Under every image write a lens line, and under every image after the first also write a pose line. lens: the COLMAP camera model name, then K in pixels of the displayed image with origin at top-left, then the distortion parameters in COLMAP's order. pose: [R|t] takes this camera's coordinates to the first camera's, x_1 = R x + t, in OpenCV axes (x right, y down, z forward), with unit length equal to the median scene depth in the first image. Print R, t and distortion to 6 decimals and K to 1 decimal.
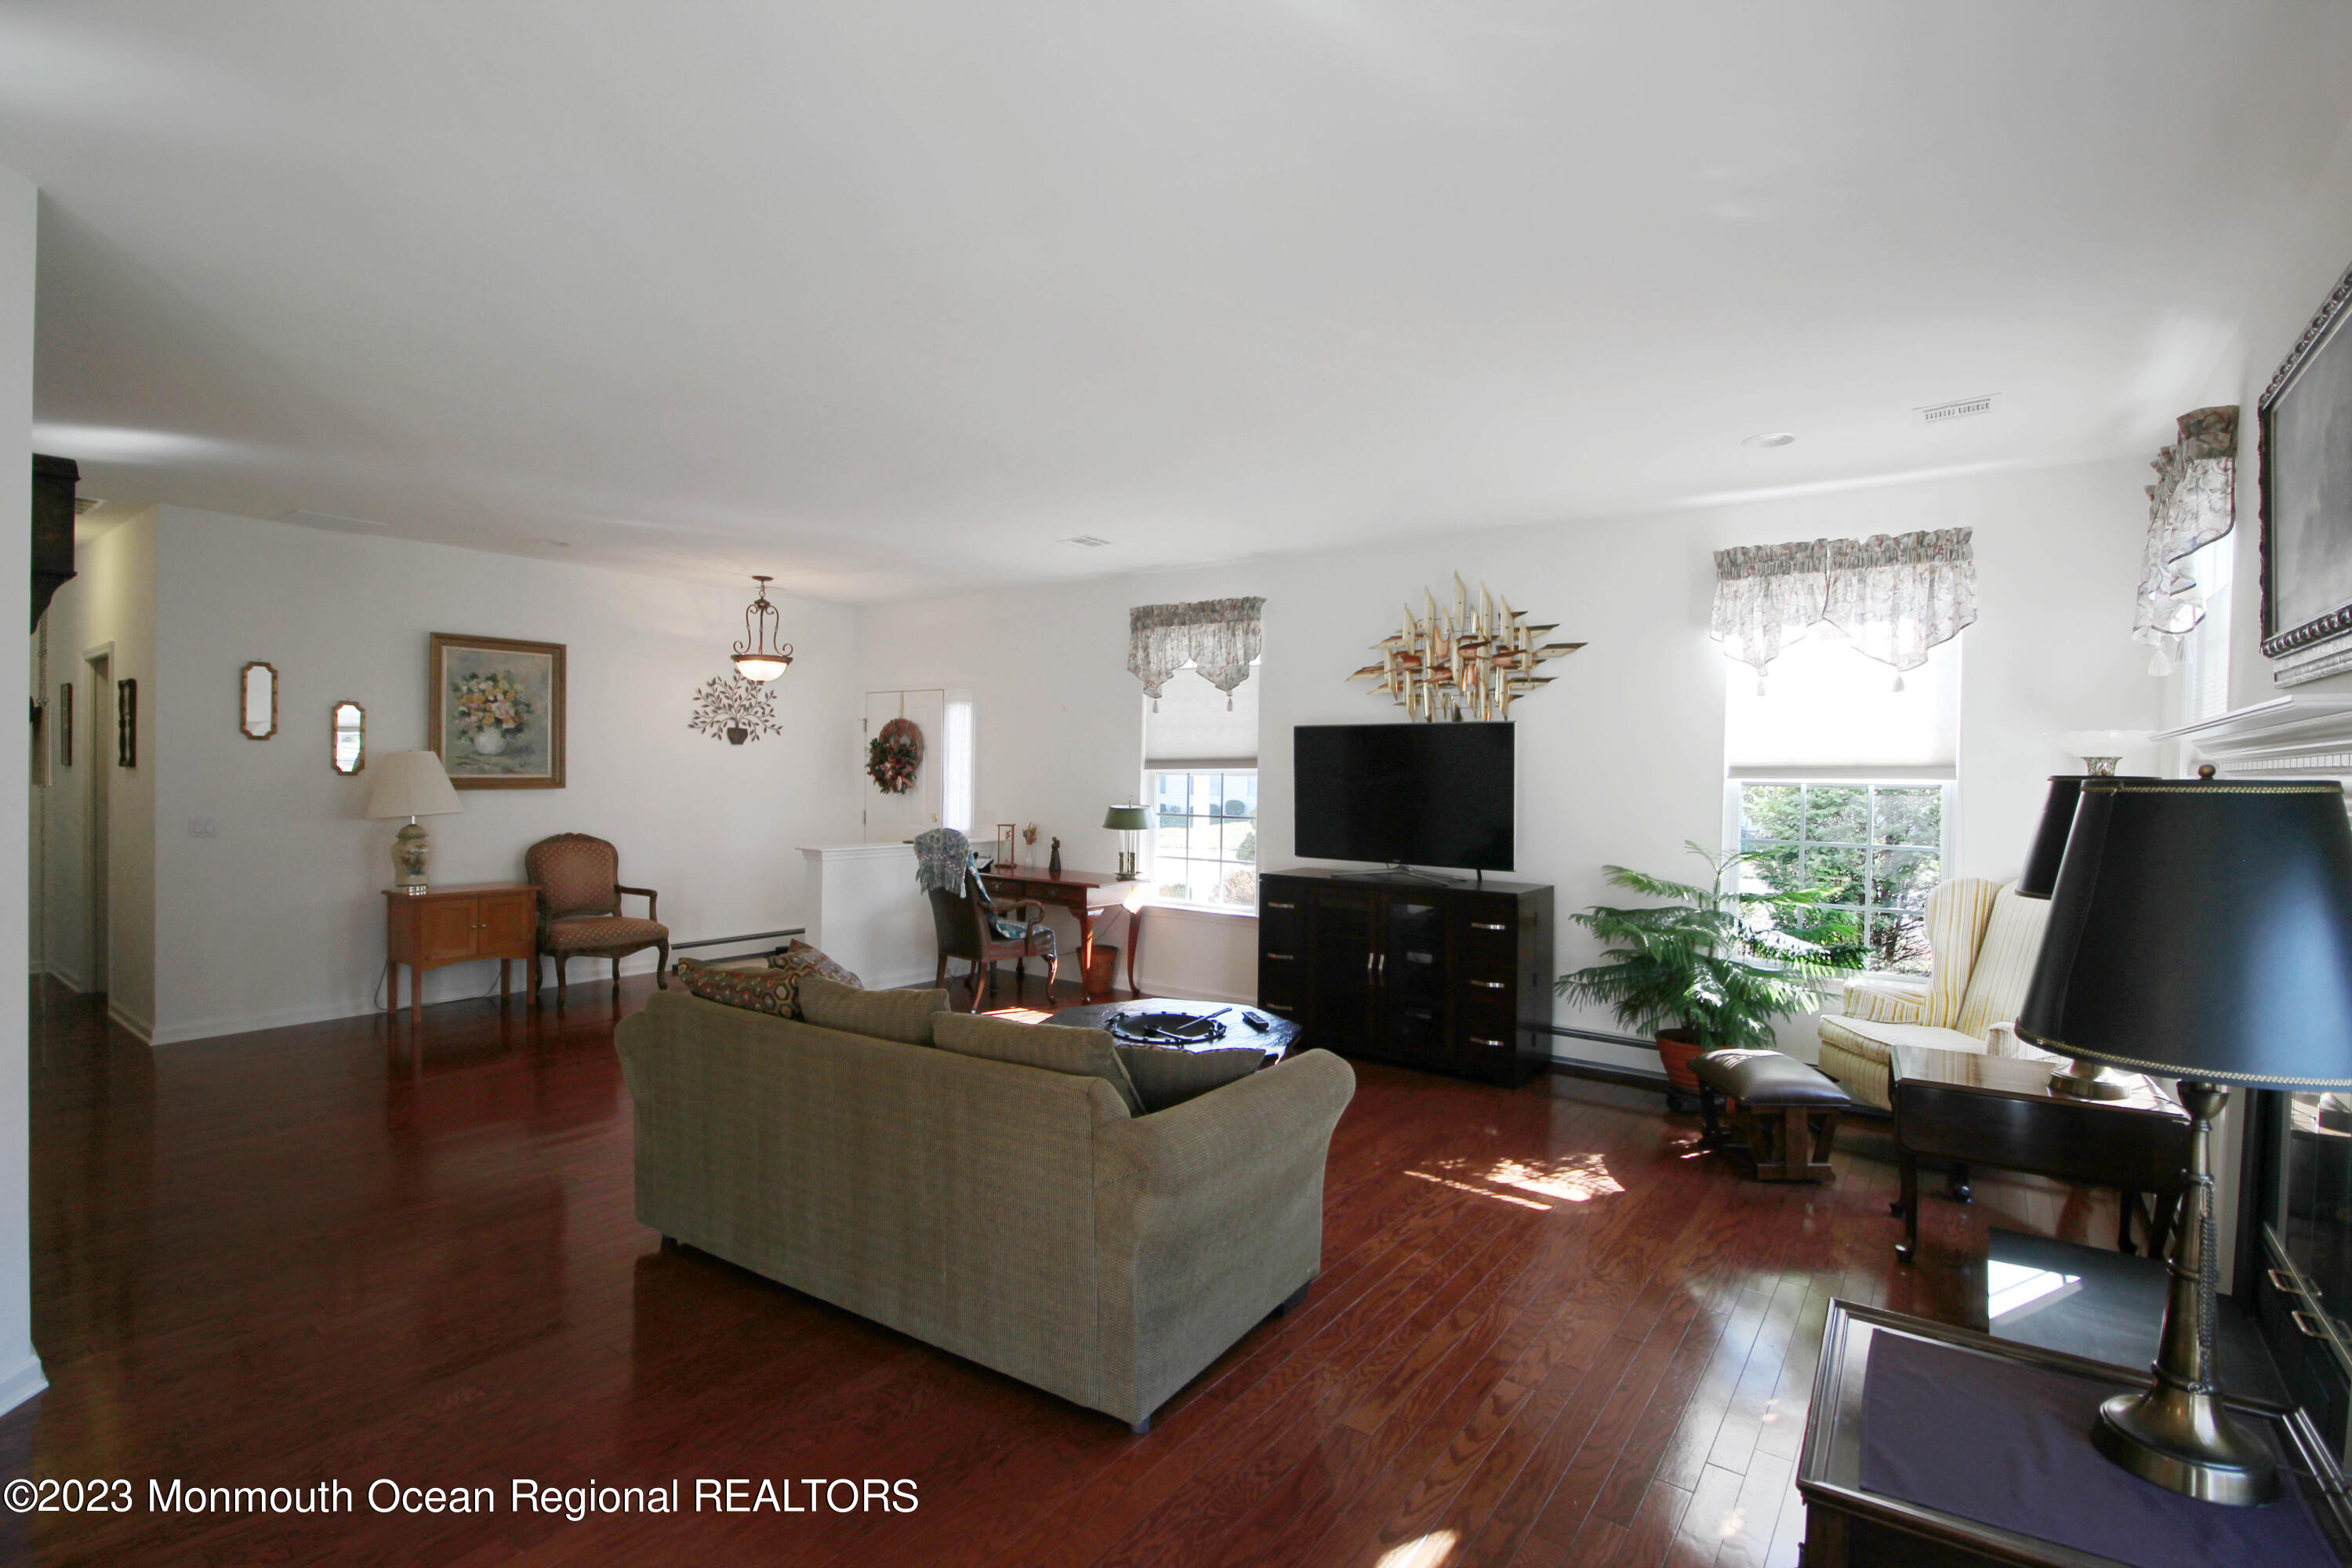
lens RADIAL K [[1095.3, 0, 1166.0], [0, 1095.3, 801.6], [0, 0, 1]] dist [0.001526, -0.011828]
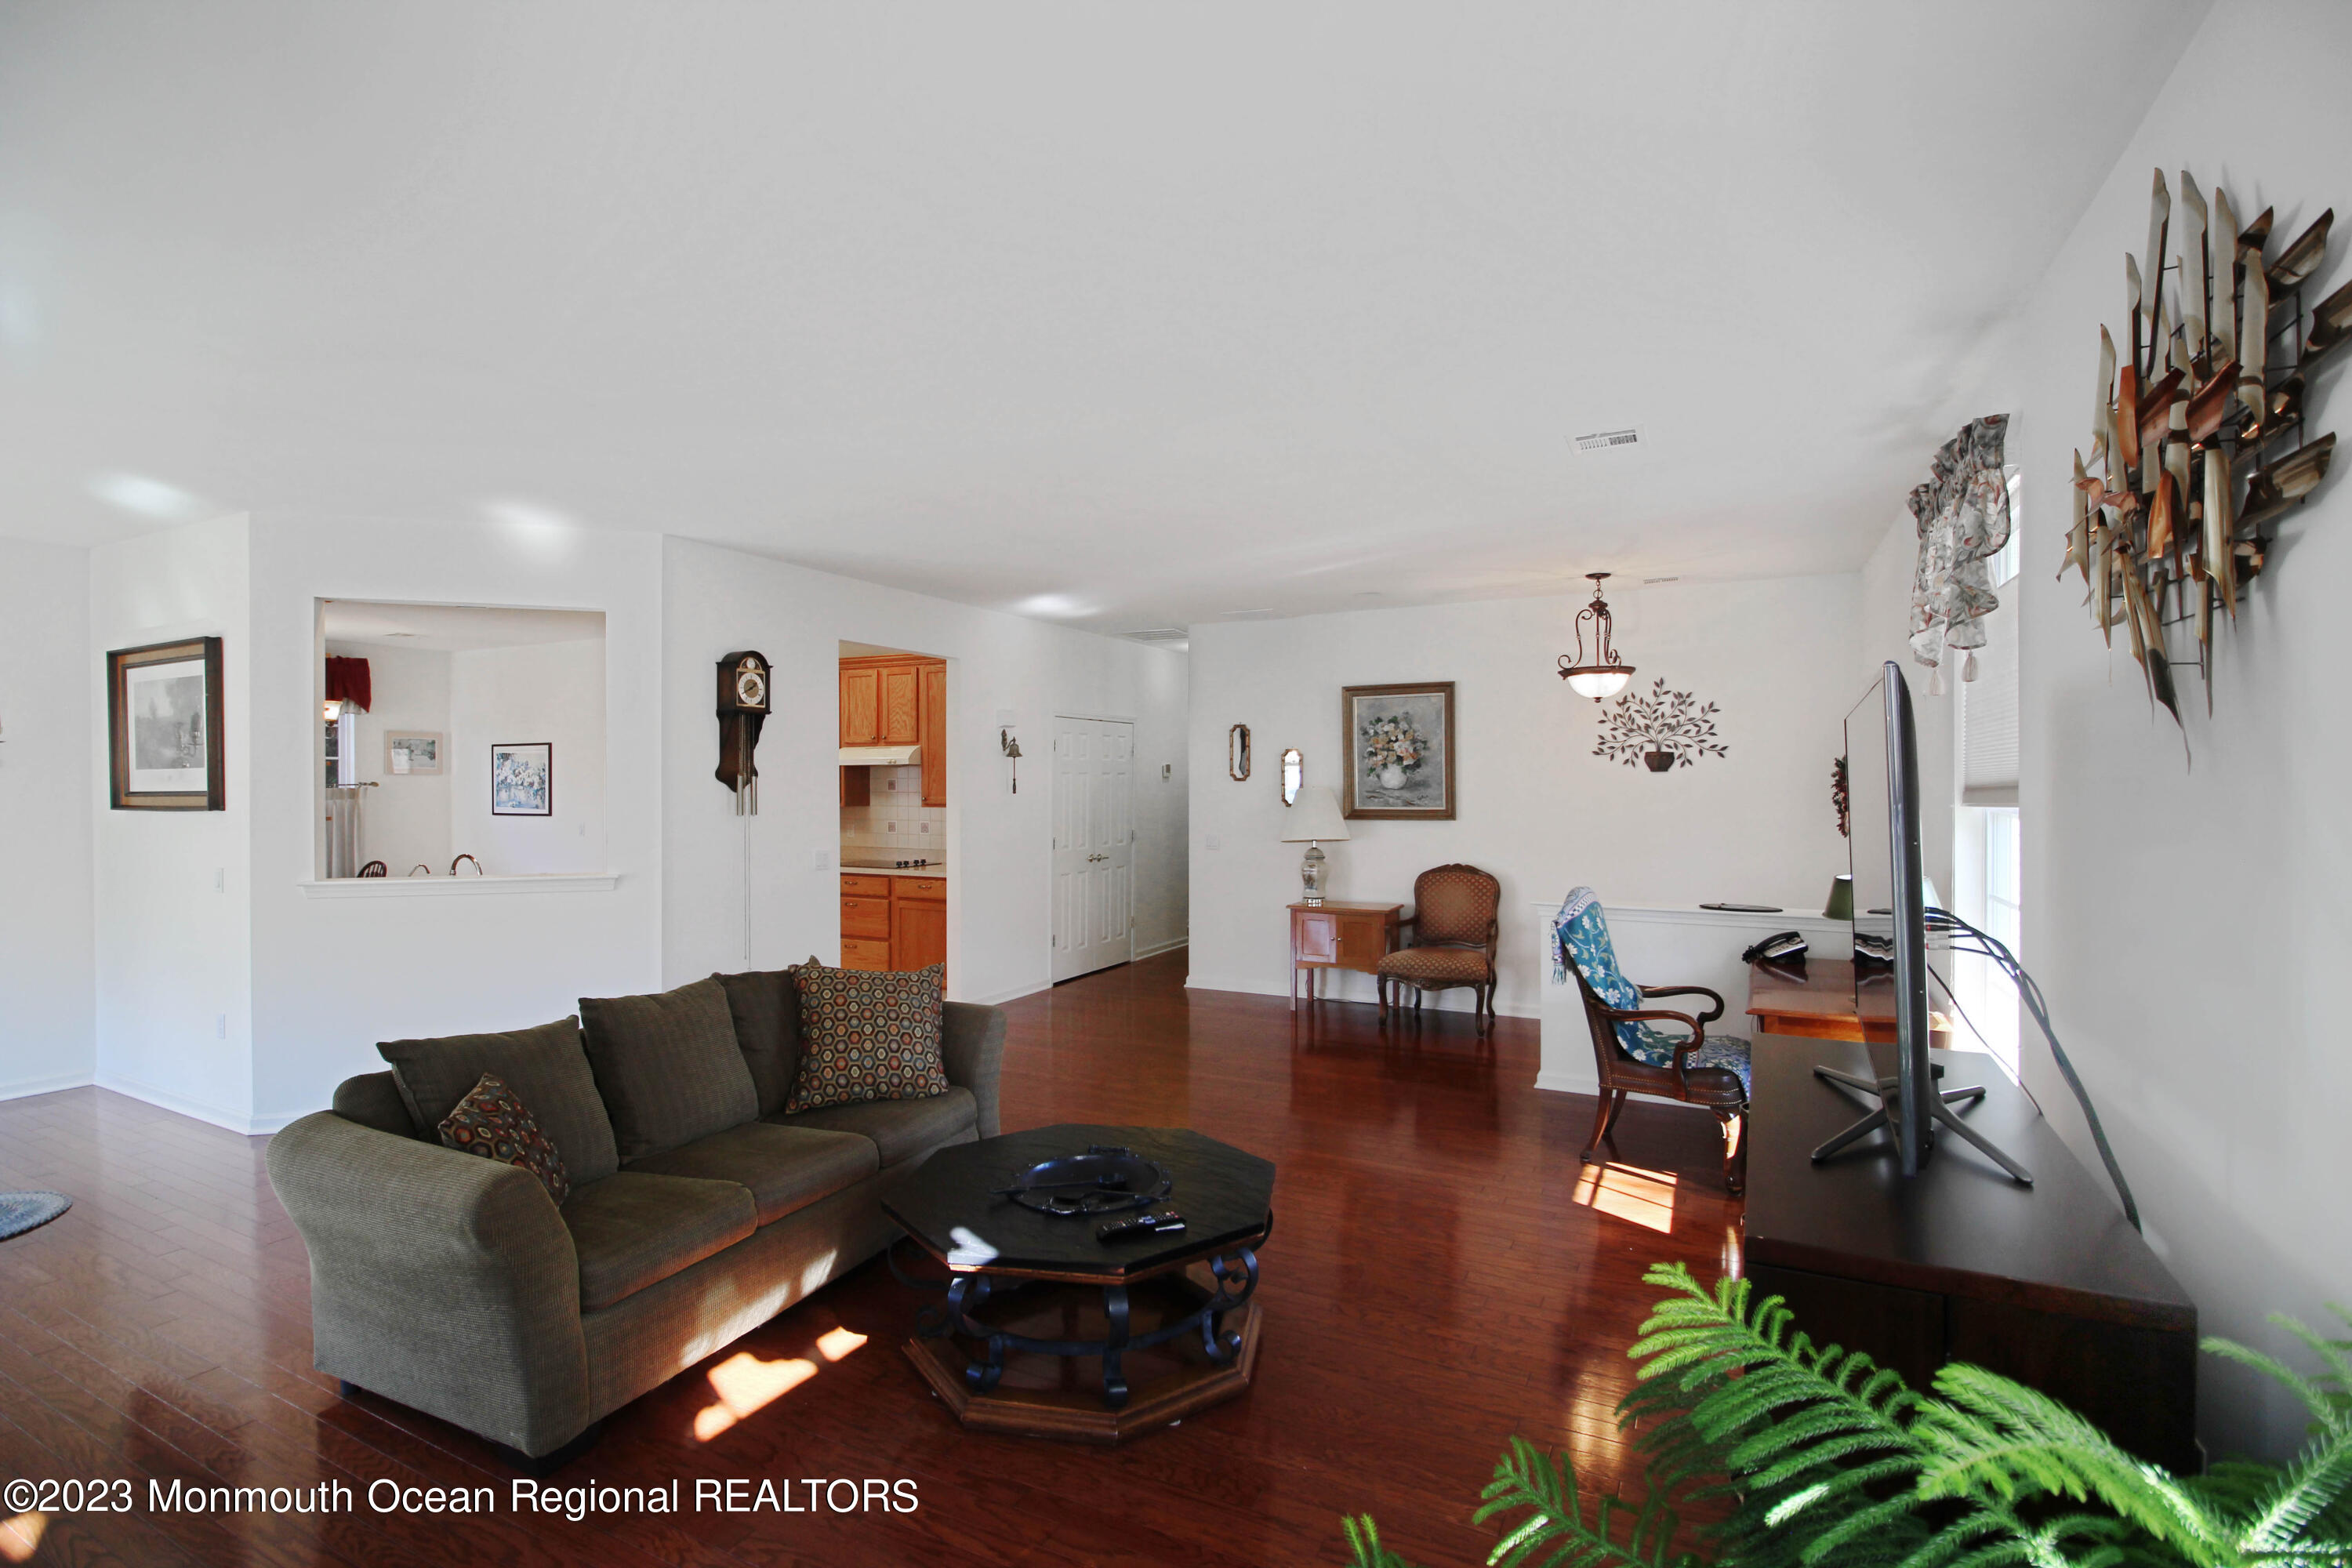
lens RADIAL K [[1095.3, 0, 1166.0], [0, 1095.3, 801.6], [0, 0, 1]] dist [0.001526, -0.011828]
pose [[0.158165, 0.002365, -0.987410, 0.439073], [-0.023877, 0.999714, -0.001430, -0.022361], [0.987124, 0.023803, 0.158176, 0.580987]]
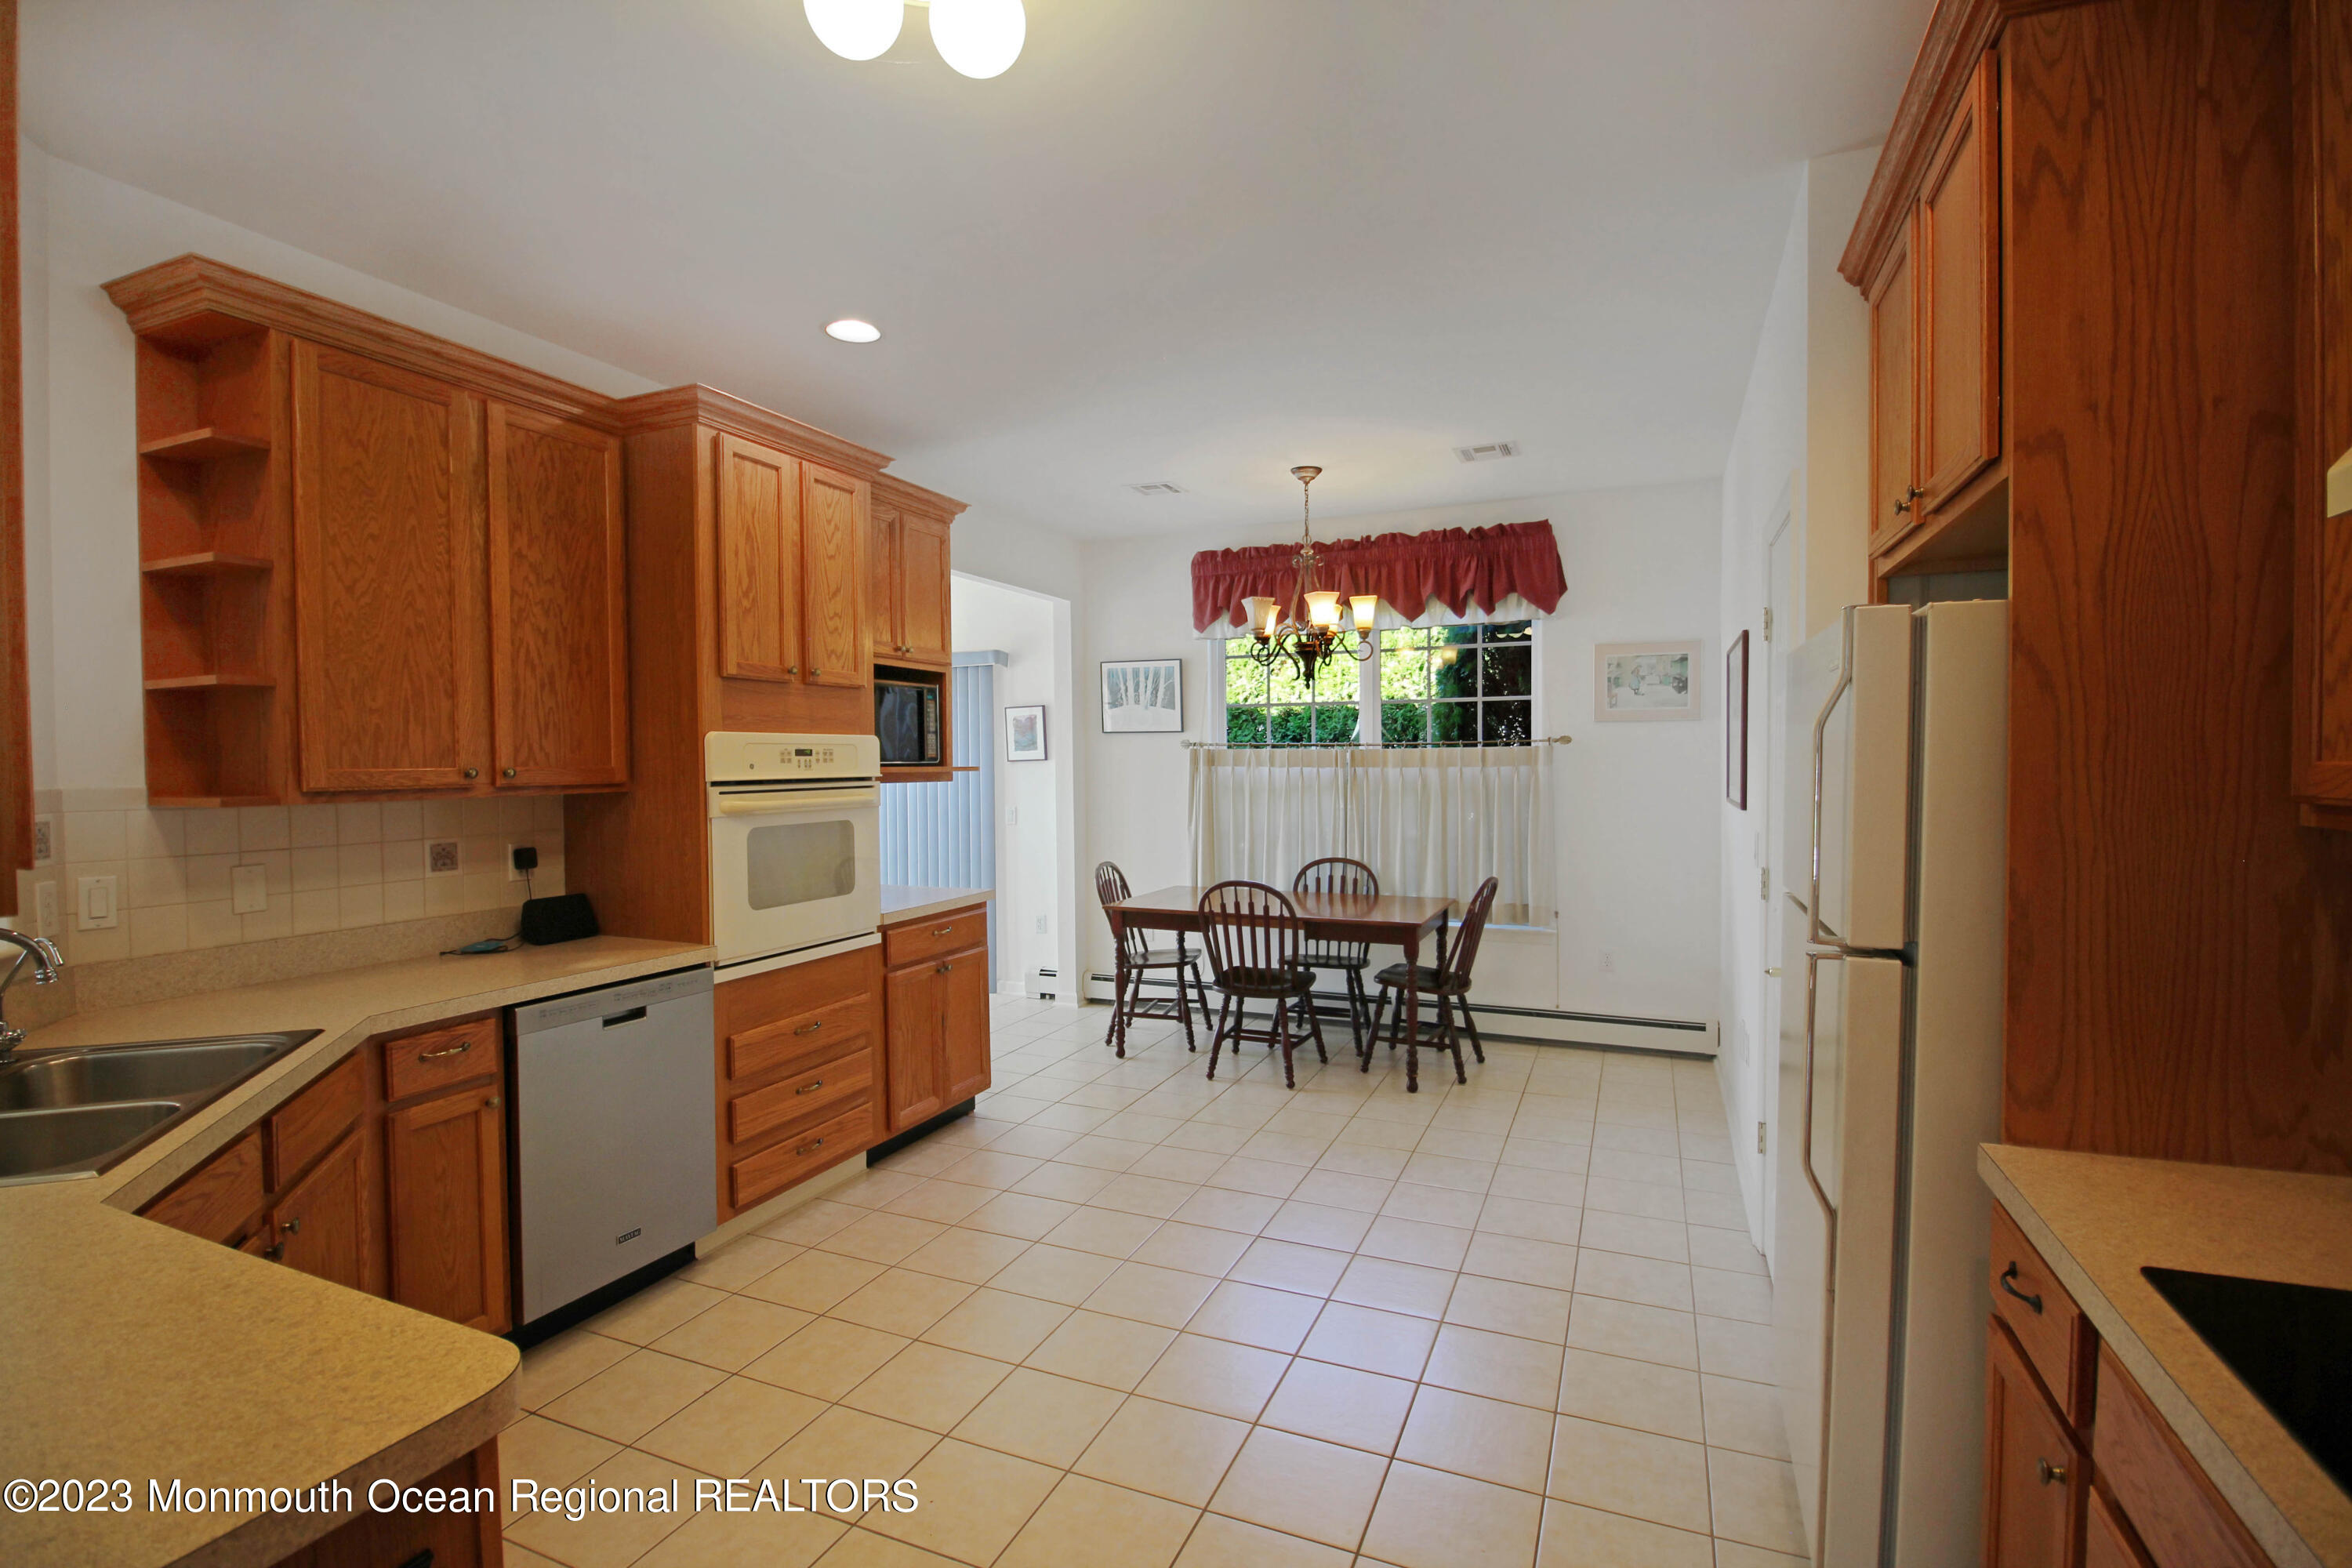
lens RADIAL K [[1095.3, 0, 1166.0], [0, 1095.3, 801.6], [0, 0, 1]] dist [0.001526, -0.011828]
pose [[-0.976047, 0.001333, -0.217554, -0.611972], [-0.012820, 0.997891, 0.063628, -0.024447], [0.217180, 0.064893, -0.973972, 0.524992]]
